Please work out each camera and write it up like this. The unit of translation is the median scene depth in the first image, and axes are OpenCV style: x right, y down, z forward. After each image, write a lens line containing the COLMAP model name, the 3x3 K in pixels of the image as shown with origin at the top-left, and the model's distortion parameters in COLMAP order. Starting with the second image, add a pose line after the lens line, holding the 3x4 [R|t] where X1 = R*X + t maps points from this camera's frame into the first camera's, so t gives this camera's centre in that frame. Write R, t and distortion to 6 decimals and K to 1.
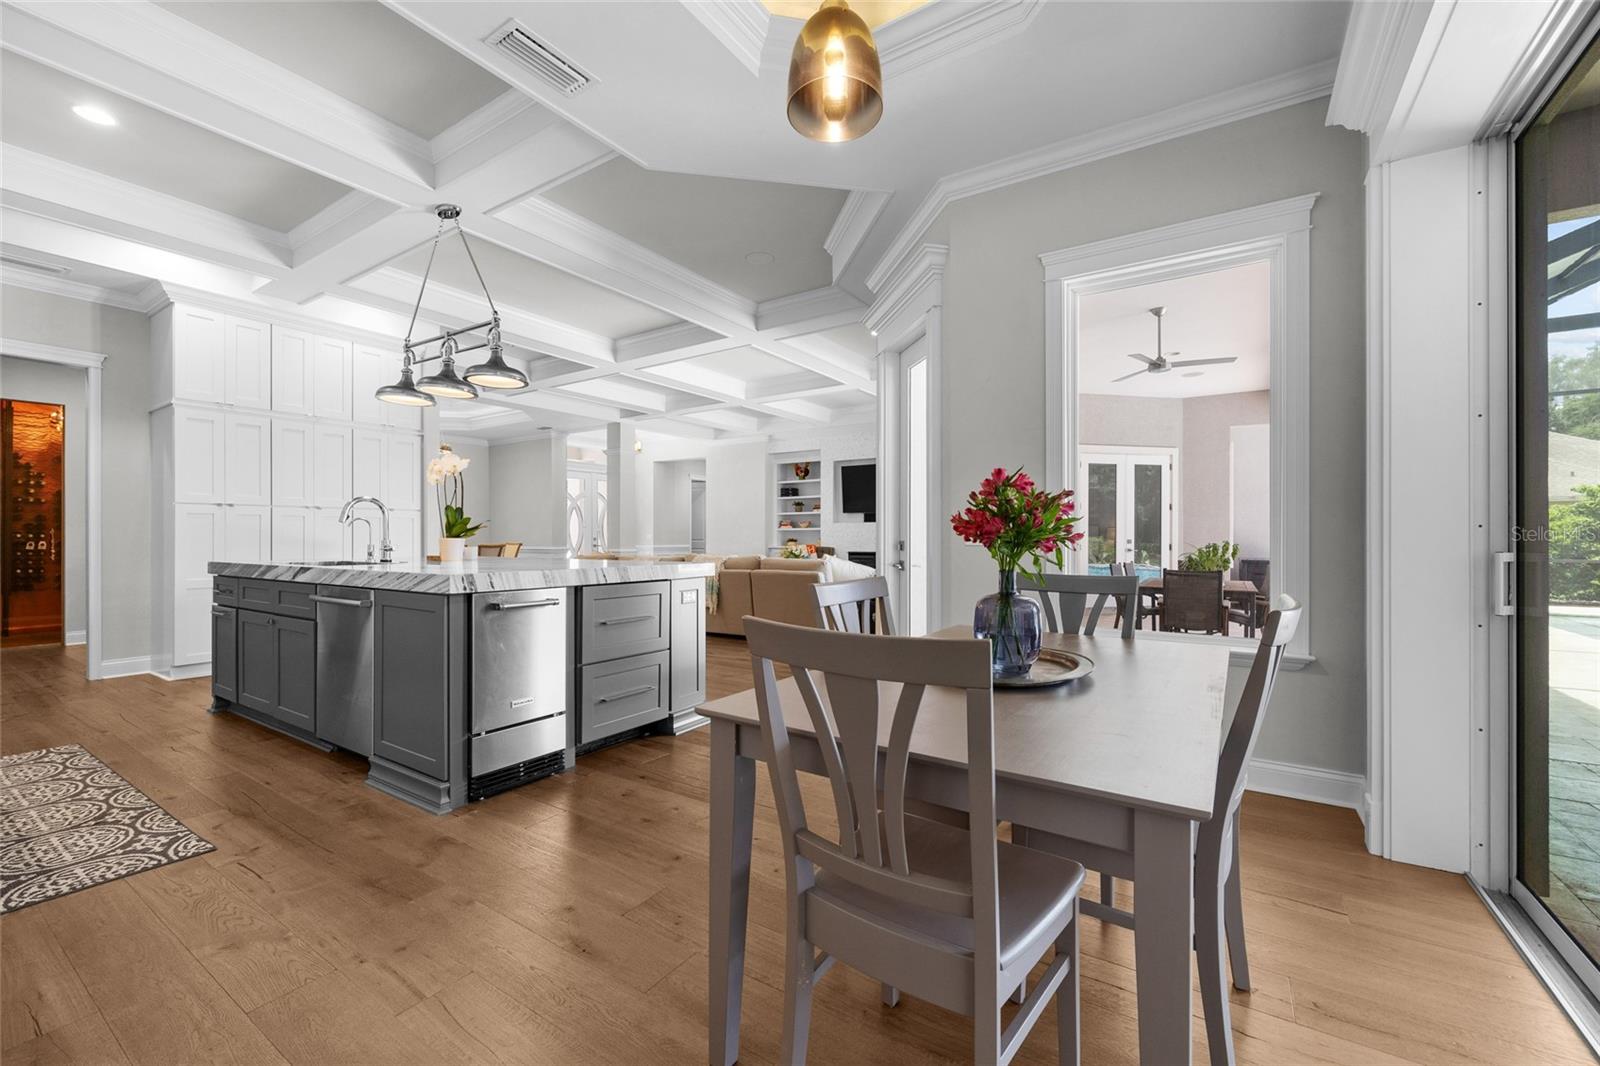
lens RADIAL K [[642.2, 0, 797.4], [0, 642.2, 536.7], [0, 0, 1]] dist [-0.002423, -0.000079]
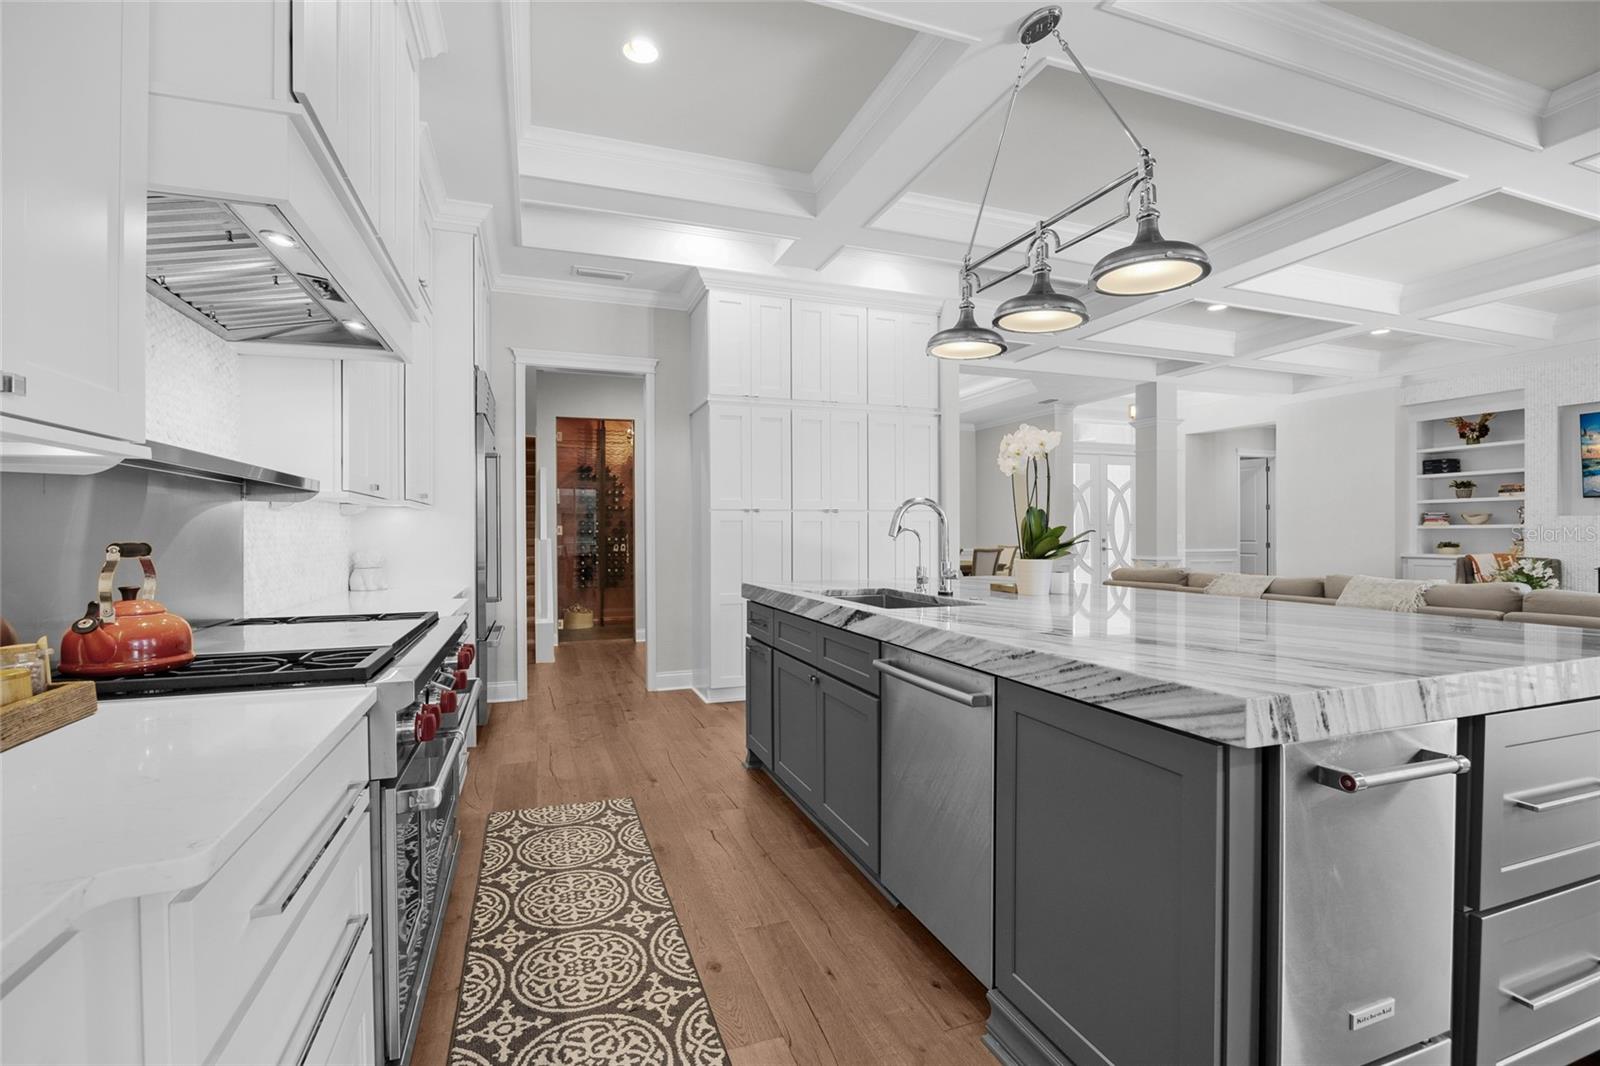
lens RADIAL K [[724.3, 0, 812.5], [0, 724.3, 538.2], [0, 0, 1]] dist [-0.010585, 0.000454]
pose [[0.810818, 0.003166, -0.585289, -0.234453], [0.002456, 0.999958, 0.008812, -0.019633], [0.585293, -0.008583, 0.810777, 0.233020]]
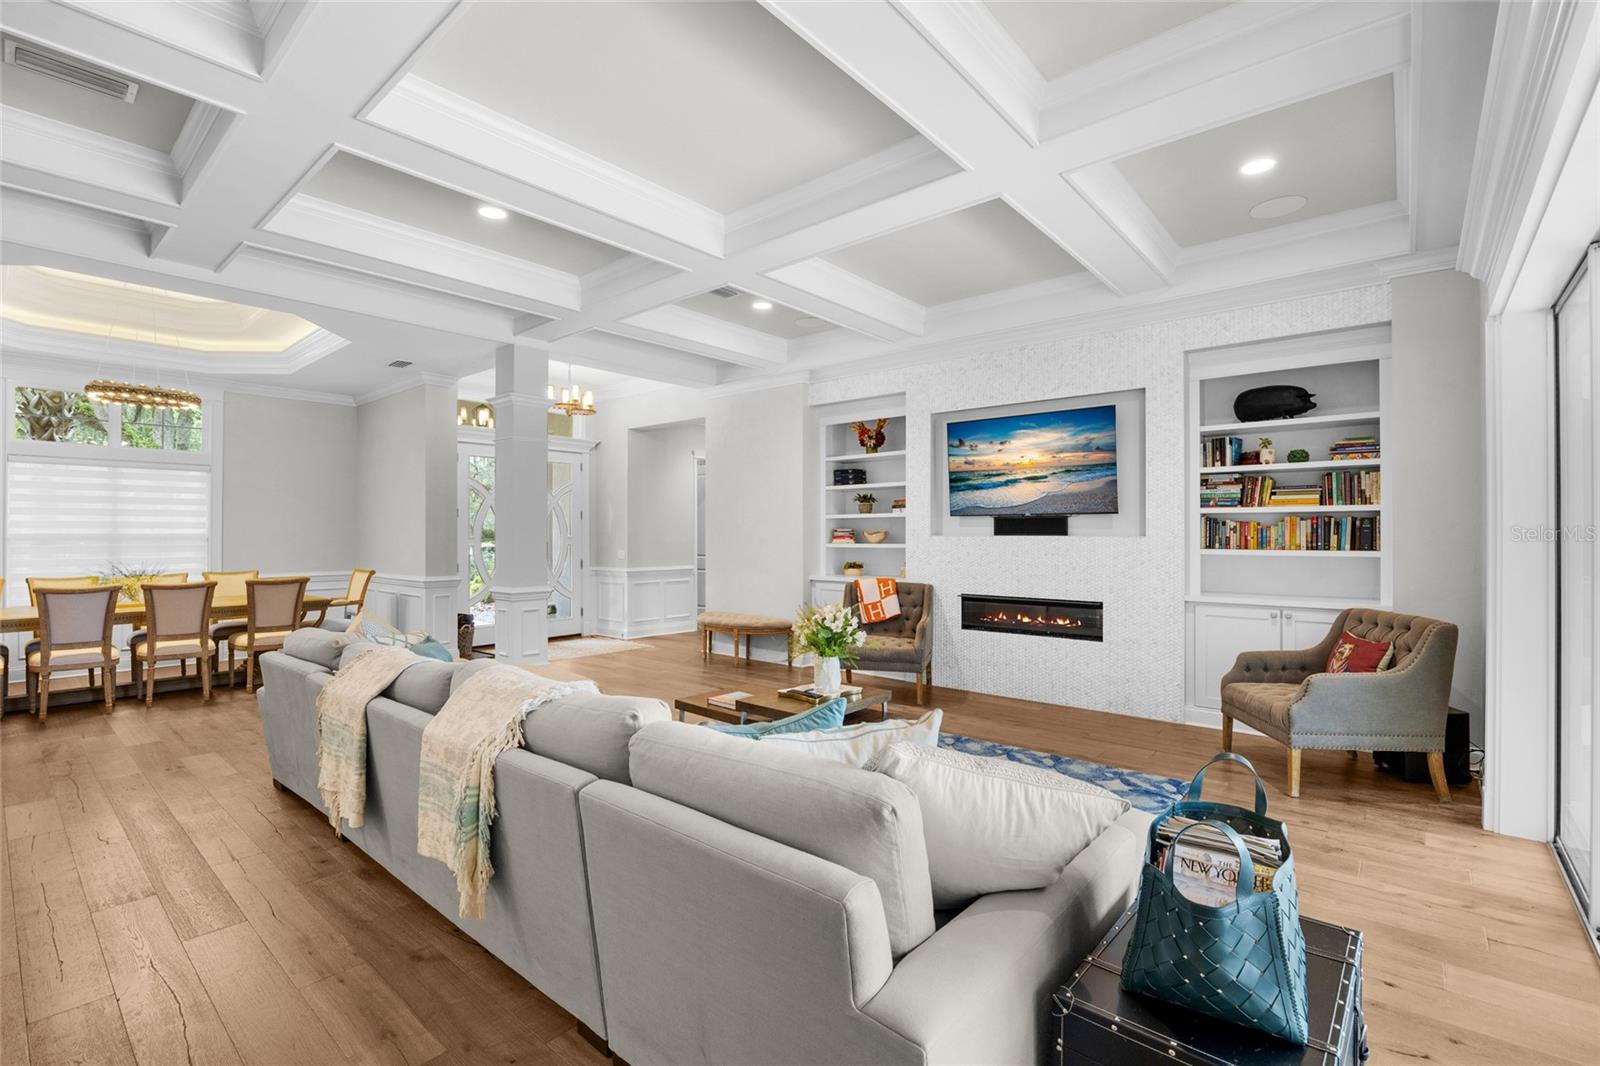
lens RADIAL K [[724.3, 0, 805.2], [0, 724.3, 531.3], [0, 0, 1]] dist [-0.010585, 0.000454]
pose [[0.993233, -0.000149, -0.116140, 0.052613], [-0.000264, 0.999994, -0.003540, -0.050220], [0.116140, 0.003547, 0.993227, 0.930663]]
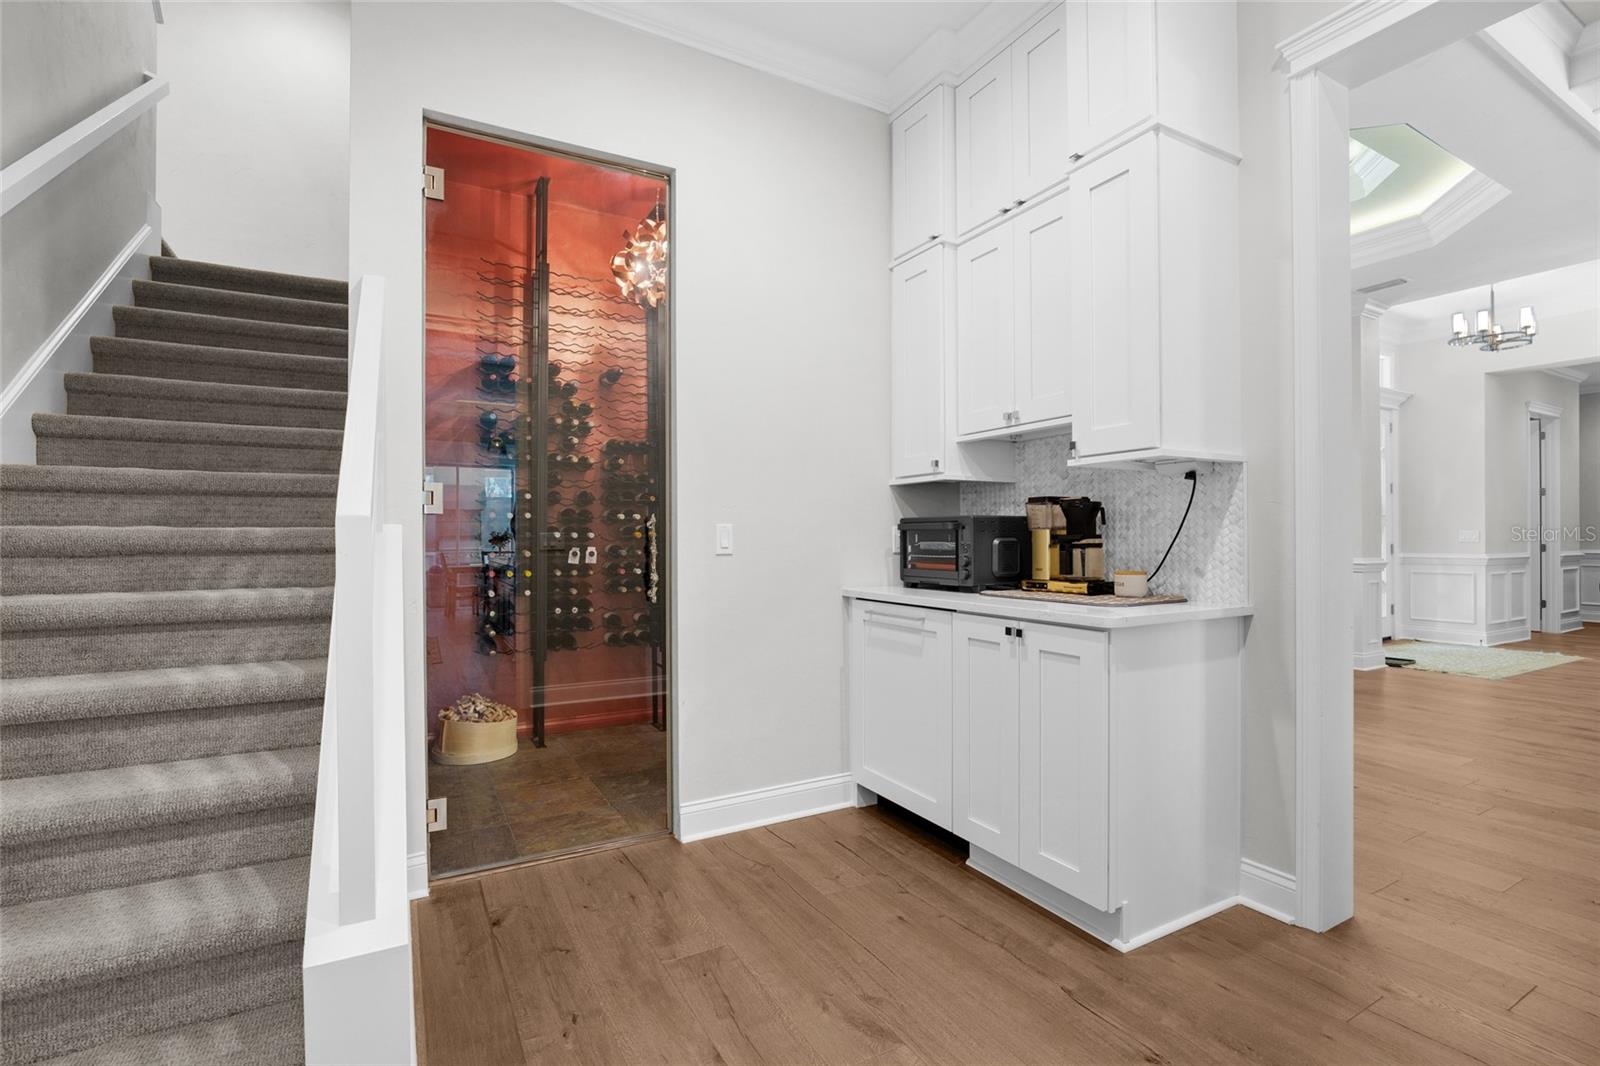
lens RADIAL K [[724.3, 0, 804.2], [0, 724.3, 537.8], [0, 0, 1]] dist [-0.010585, 0.000454]
pose [[0.888539, -0.001243, -0.458800, -1.164722], [0.002519, 0.999994, 0.002168, 0.000245], [0.458795, -0.003082, 0.888537, 0.874724]]
